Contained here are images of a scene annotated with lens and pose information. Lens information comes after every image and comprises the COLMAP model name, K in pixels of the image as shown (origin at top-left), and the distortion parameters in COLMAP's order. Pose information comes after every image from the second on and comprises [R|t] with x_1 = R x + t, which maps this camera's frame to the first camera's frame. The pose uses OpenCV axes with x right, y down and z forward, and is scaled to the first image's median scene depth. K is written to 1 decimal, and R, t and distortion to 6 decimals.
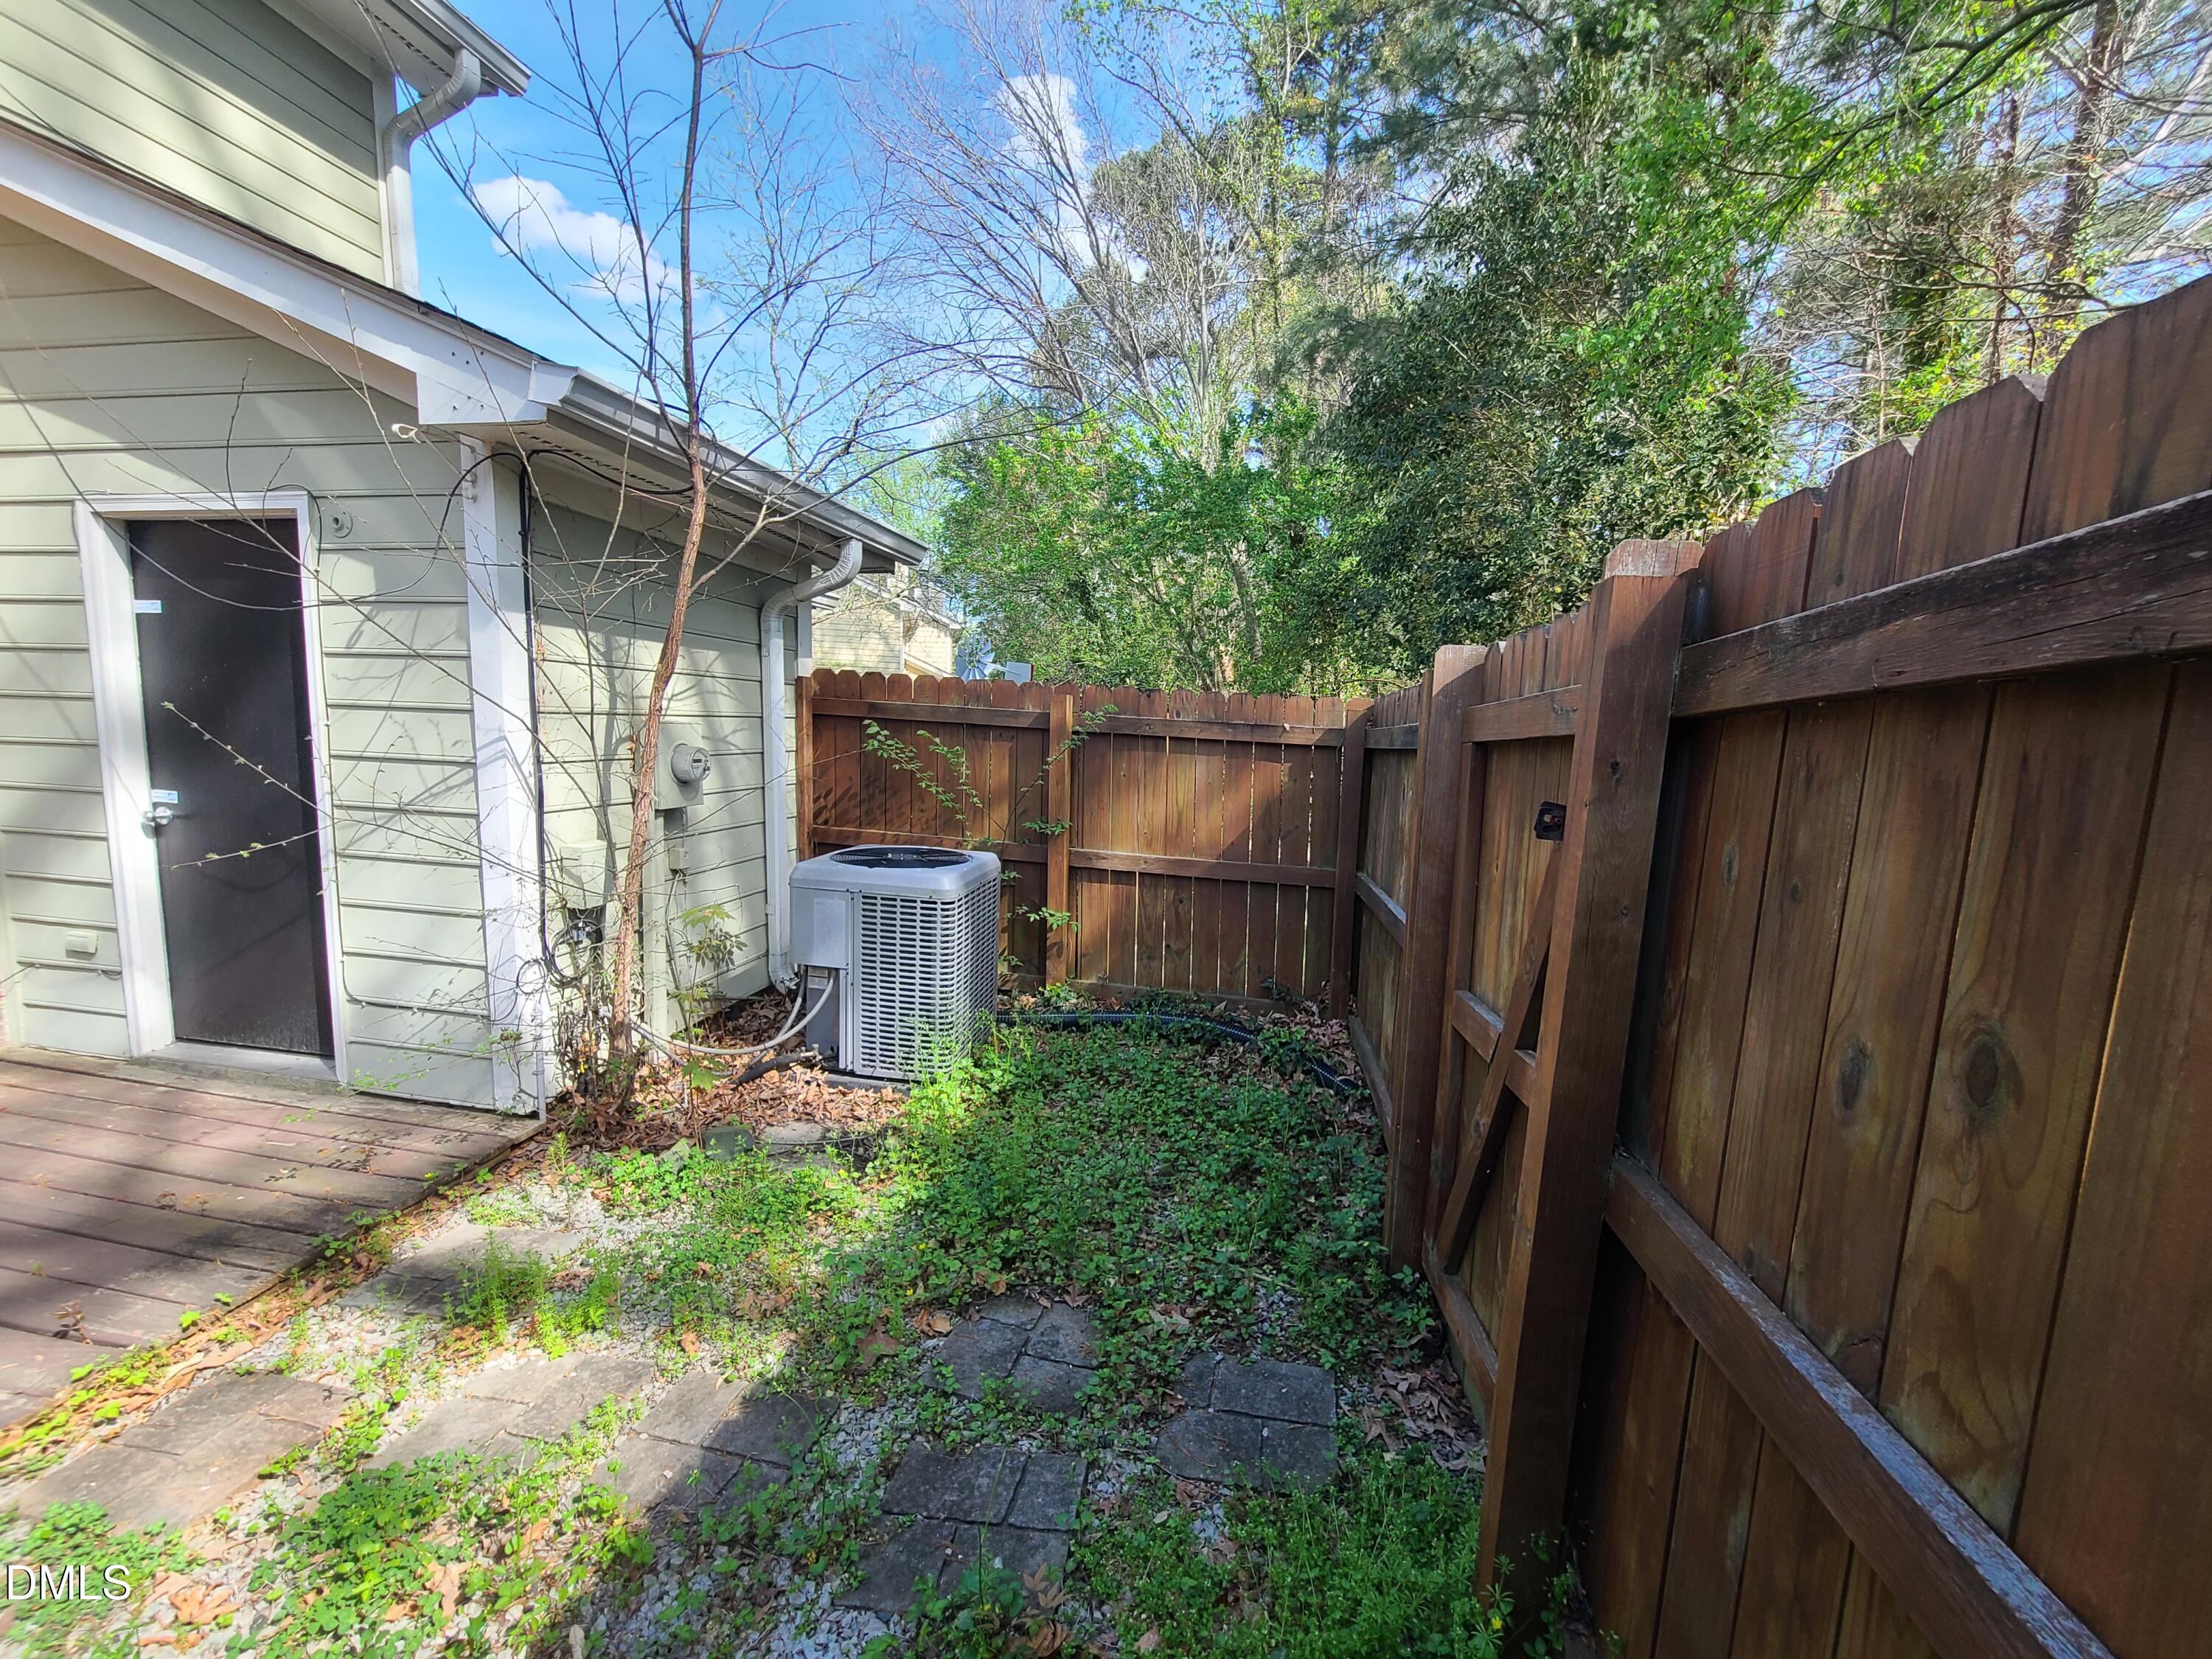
lens RADIAL K [[909.3, 0, 1122.8], [0, 909.3, 840.5], [0, 0, 1]] dist [-0.005499, 0.001350]
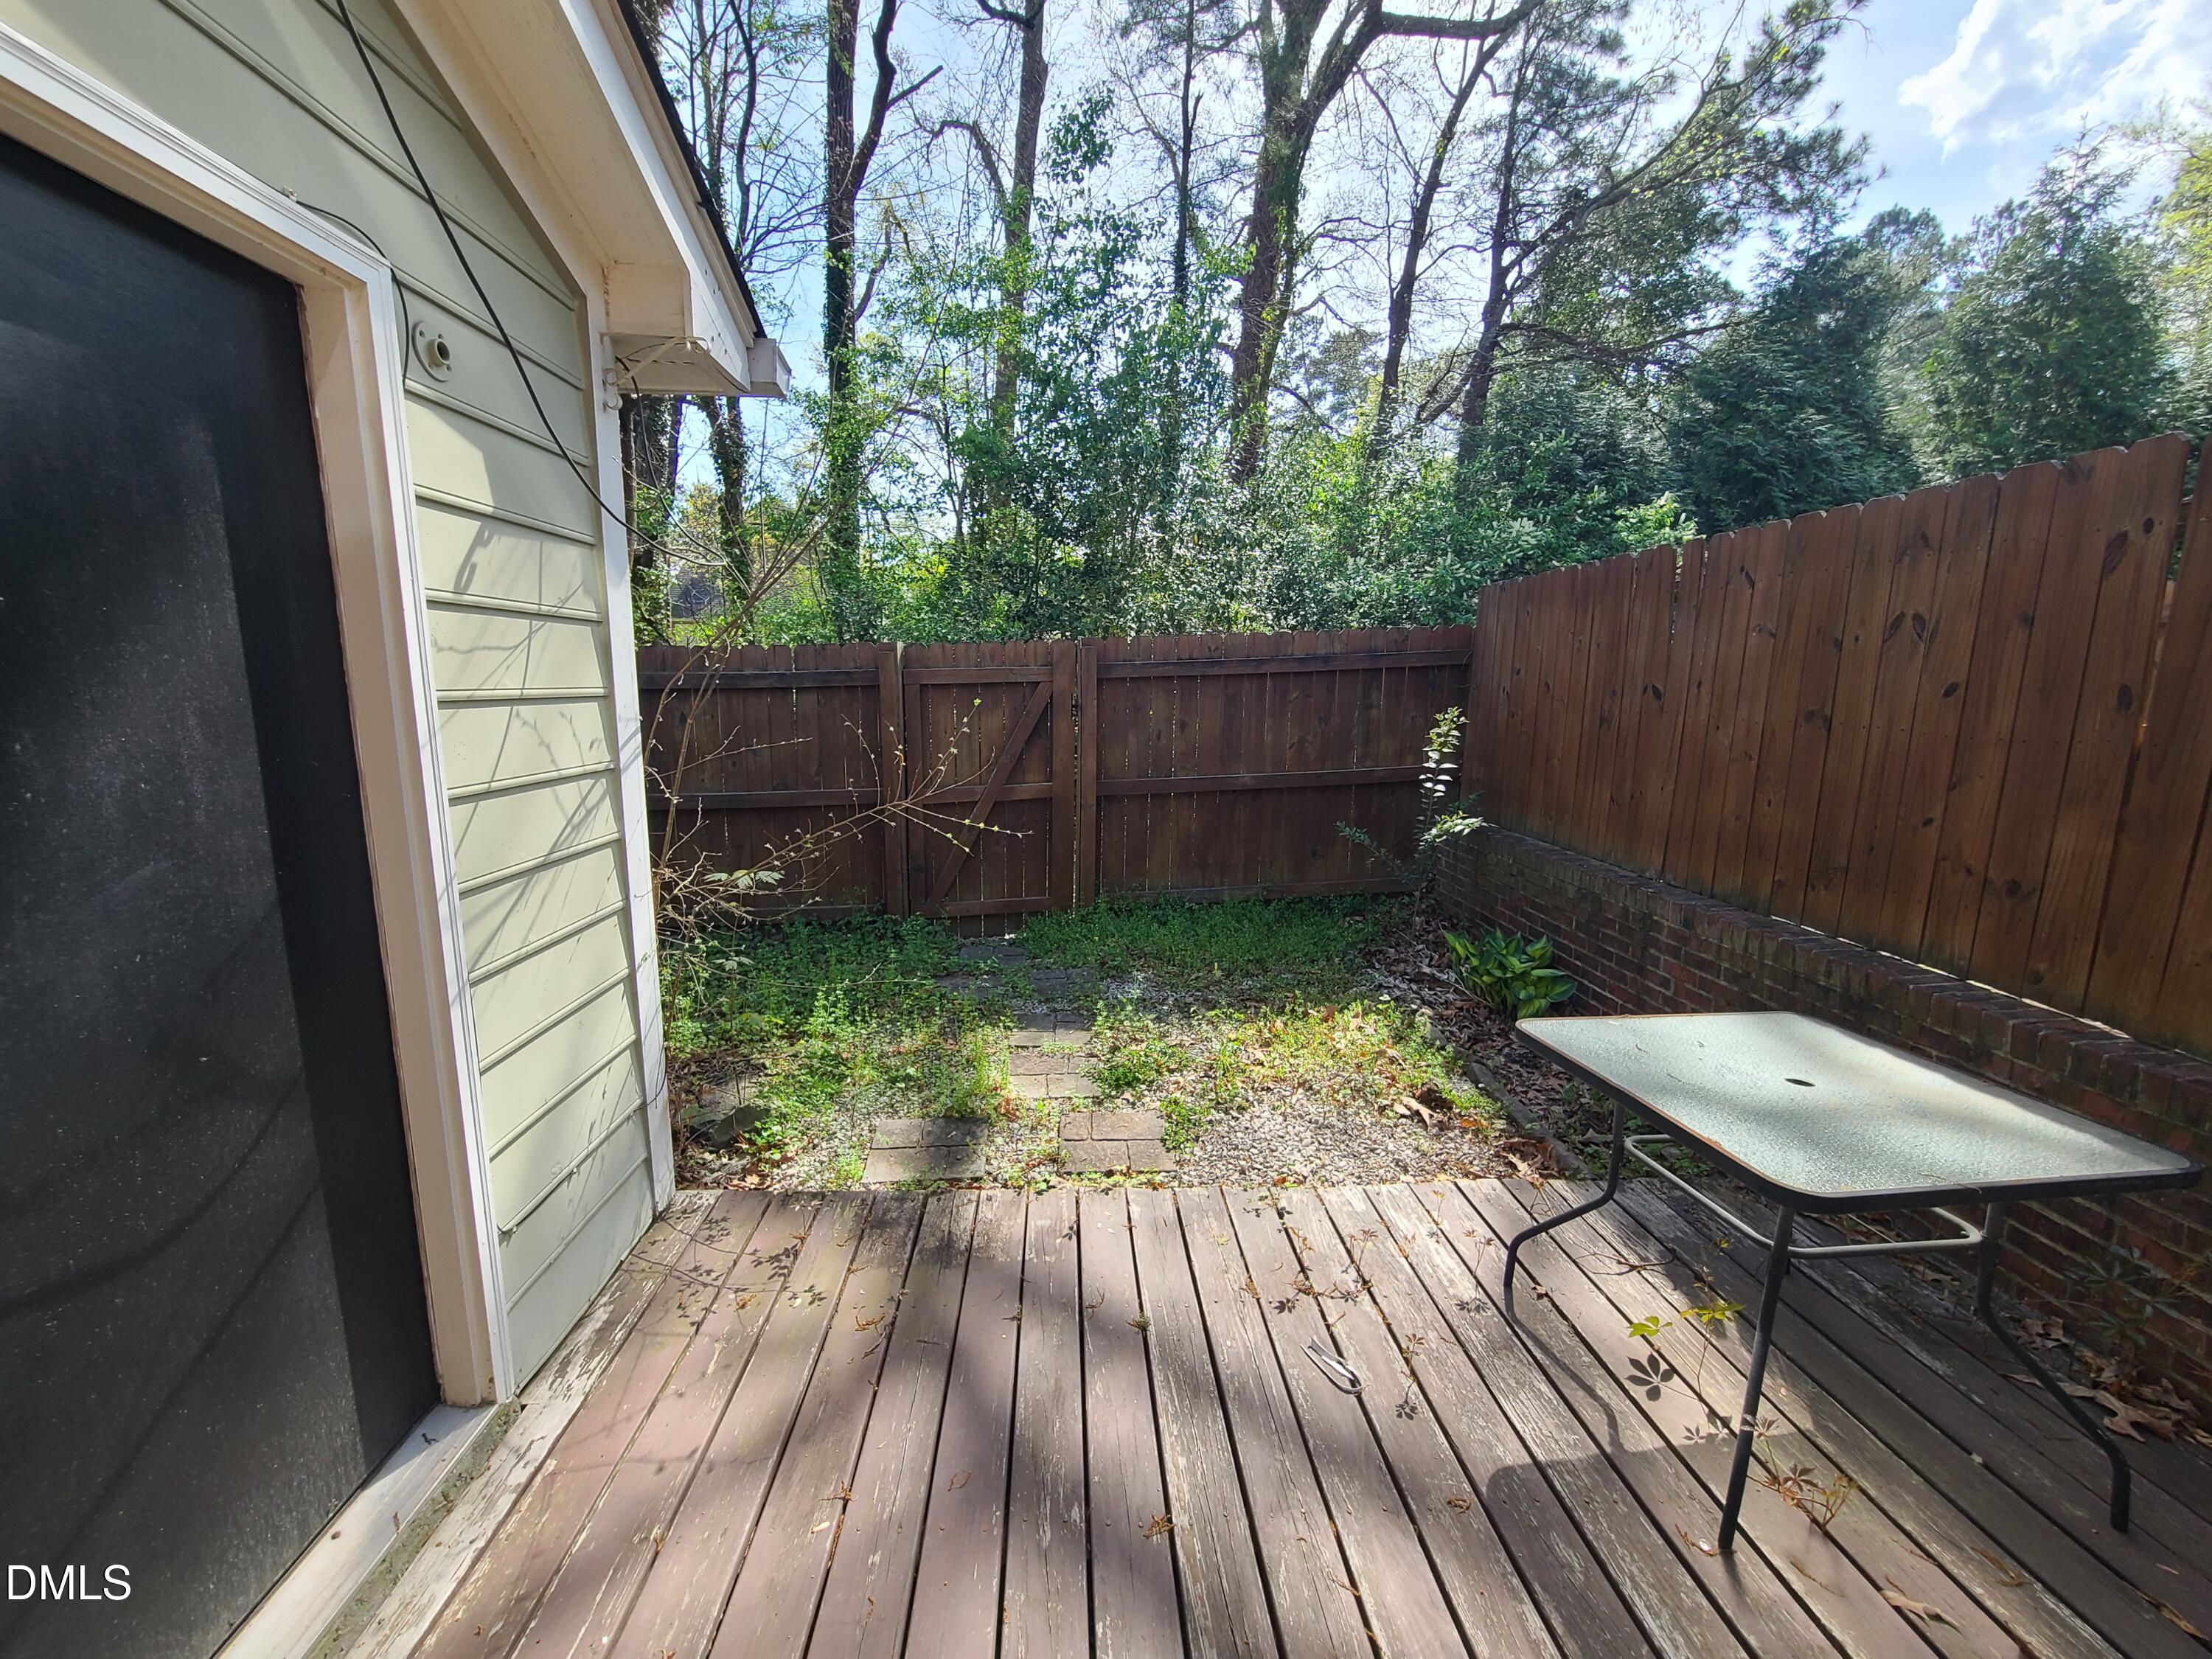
lens RADIAL K [[909.3, 0, 1106.8], [0, 909.3, 842.8], [0, 0, 1]] dist [-0.005499, 0.001350]
pose [[-0.233383, -0.208682, 0.949728, -1.455413], [0.101667, 0.966110, 0.237265, -0.154063], [-0.967055, 0.151929, -0.204258, 0.742011]]
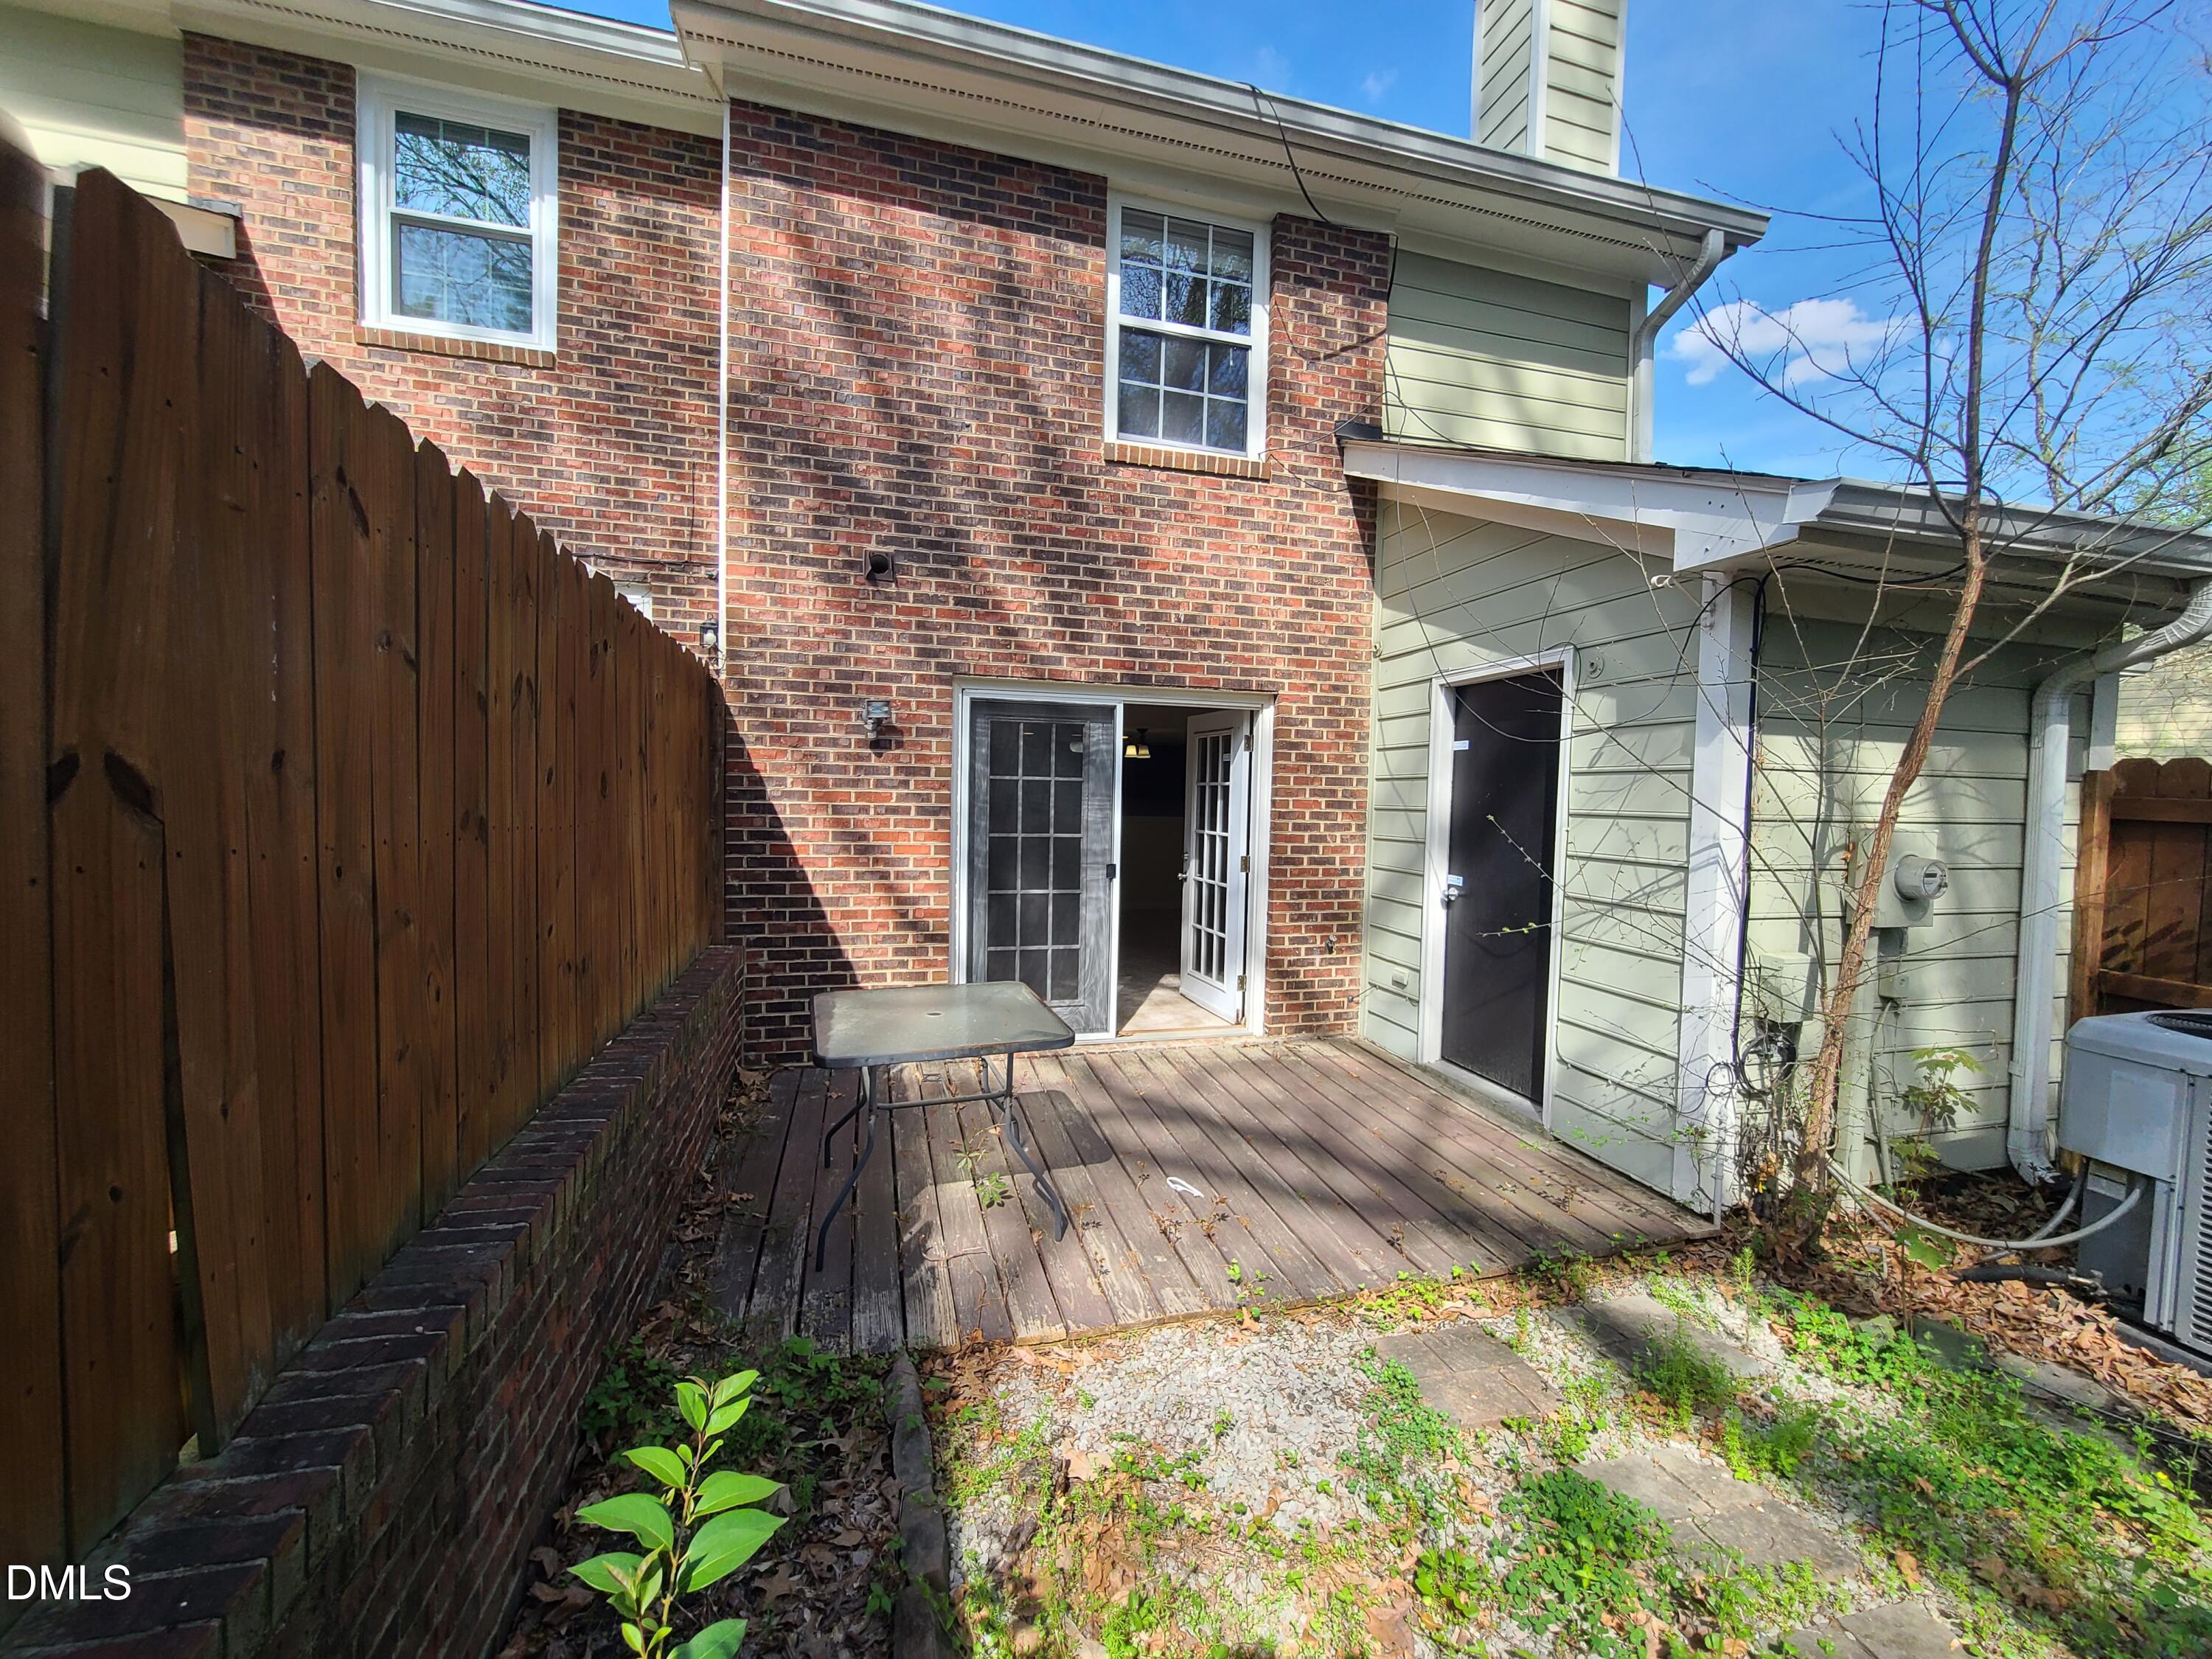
lens RADIAL K [[909.3, 0, 1103.8], [0, 909.3, 836.2], [0, 0, 1]] dist [-0.005499, 0.001350]
pose [[0.425228, 0.017053, -0.904926, -0.032932], [-0.120711, 0.991959, -0.038030, 0.002644], [0.897001, 0.125406, 0.423867, -0.080010]]
